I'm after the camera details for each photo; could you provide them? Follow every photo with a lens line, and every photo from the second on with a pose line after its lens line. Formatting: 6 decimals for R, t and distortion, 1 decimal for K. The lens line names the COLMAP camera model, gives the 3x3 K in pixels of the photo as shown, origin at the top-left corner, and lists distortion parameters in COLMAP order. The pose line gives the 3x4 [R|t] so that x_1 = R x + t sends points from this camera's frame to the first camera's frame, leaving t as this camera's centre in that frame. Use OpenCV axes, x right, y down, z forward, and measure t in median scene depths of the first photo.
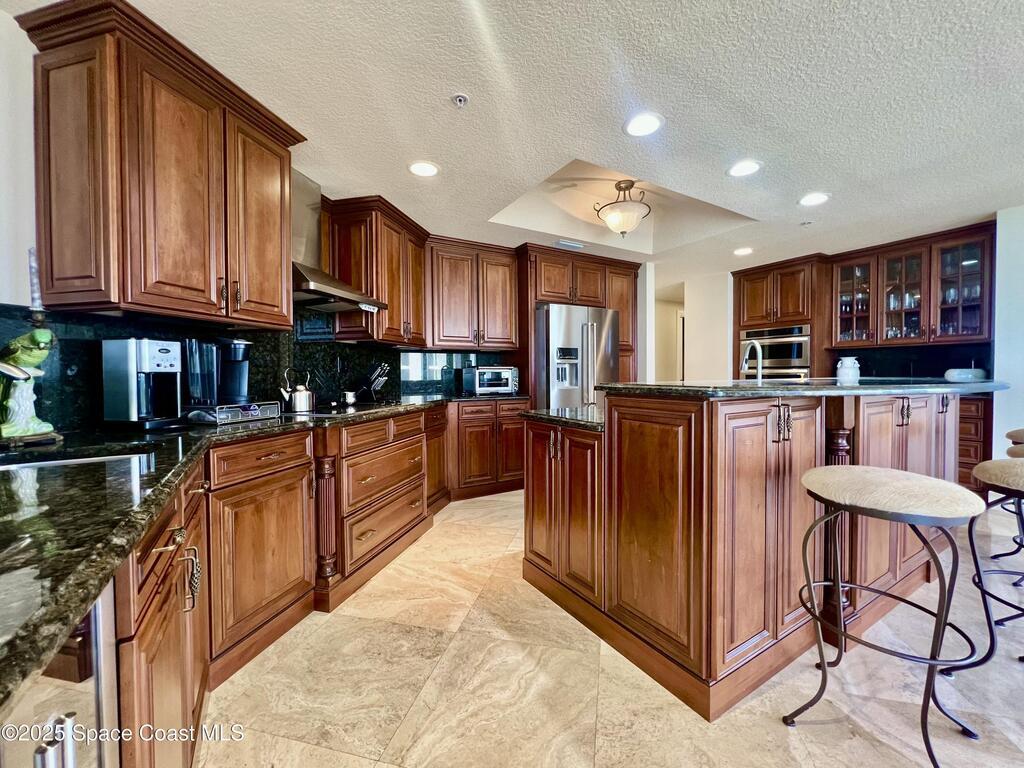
lens RADIAL K [[410.1, 0, 513.4], [0, 410.1, 381.8], [0, 0, 1]] dist [0.000223, 0.000271]
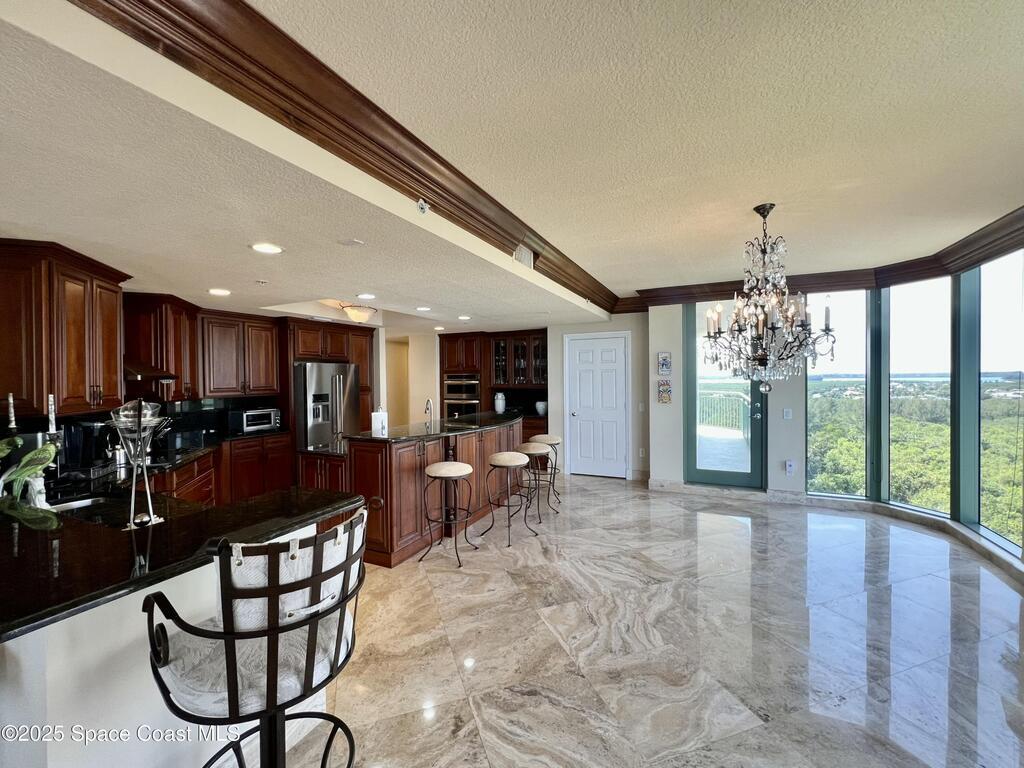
lens RADIAL K [[416.0, 0, 507.3], [0, 416.0, 381.9], [0, 0, 1]] dist [-0.000987, 0.000574]
pose [[0.837933, -0.007099, 0.545727, -0.111569], [0.016256, 0.999796, -0.011956, -0.101084], [-0.545531, 0.018890, 0.837877, -0.547683]]
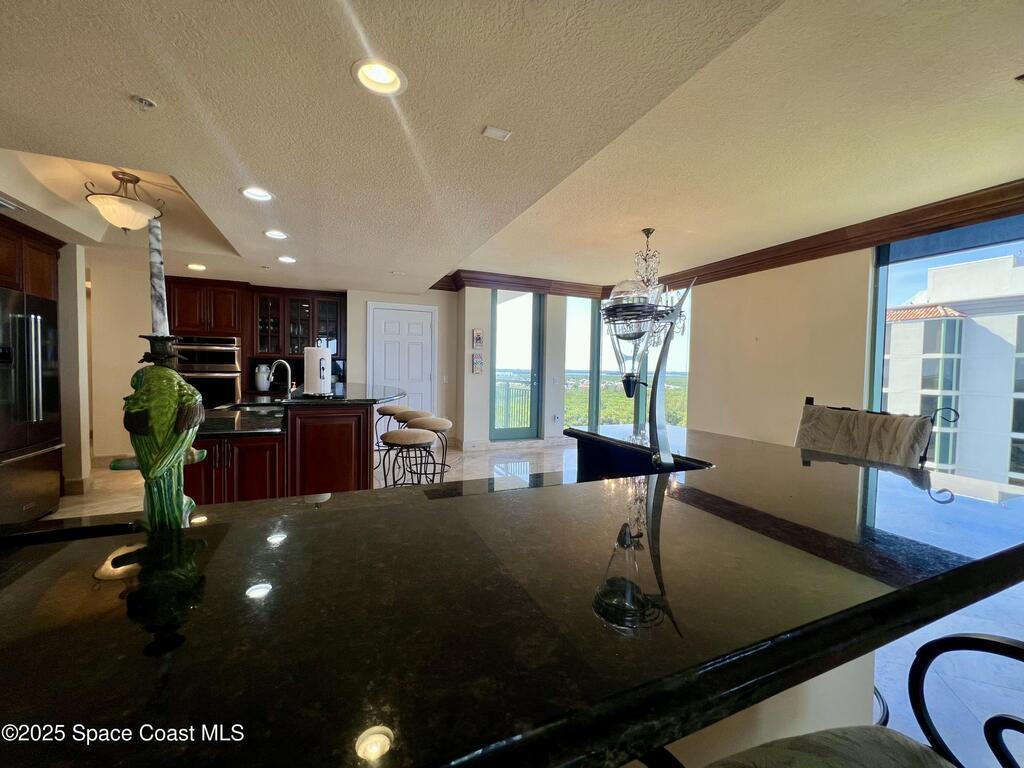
lens RADIAL K [[411.6, 0, 511.1], [0, 411.6, 382.2], [0, 0, 1]] dist [-0.000430, -0.000413]
pose [[0.140252, -0.022441, 0.989861, -0.470289], [0.005622, 0.999745, 0.021868, -0.034206], [-0.990100, 0.002498, 0.140343, 0.025755]]
